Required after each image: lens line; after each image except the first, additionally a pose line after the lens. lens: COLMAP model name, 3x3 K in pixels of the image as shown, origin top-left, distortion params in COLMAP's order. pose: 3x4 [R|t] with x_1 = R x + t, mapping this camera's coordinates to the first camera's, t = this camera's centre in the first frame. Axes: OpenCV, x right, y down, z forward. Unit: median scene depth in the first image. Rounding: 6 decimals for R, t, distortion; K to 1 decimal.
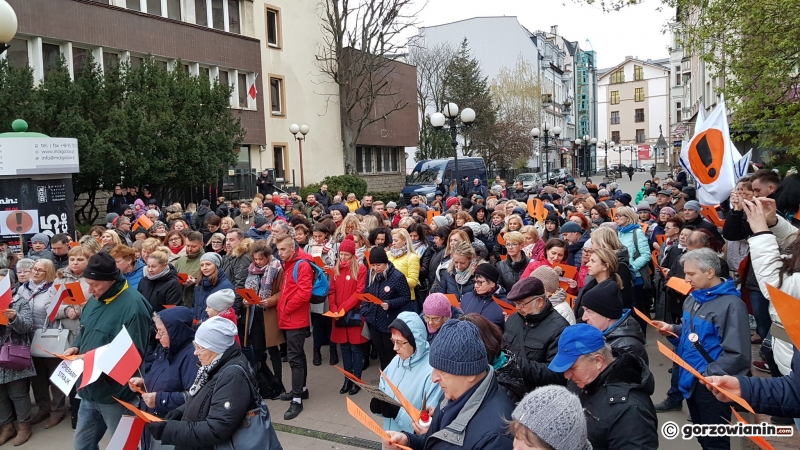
lens RADIAL K [[621.3, 0, 394.6], [0, 621.3, 207.7], [0, 0, 1]] dist [0.081739, -0.134975]
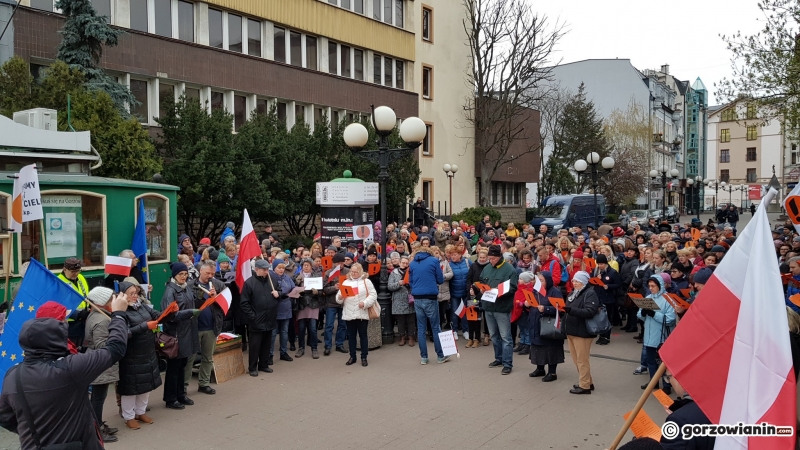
lens RADIAL K [[621.8, 0, 388.7], [0, 621.8, 225.6], [0, 0, 1]] dist [0.089806, -0.147998]
pose [[0.988780, 0.038528, -0.144327, -0.083062], [-0.041145, 0.999038, -0.015192, 0.007249], [0.143603, 0.020959, 0.989413, -0.185421]]
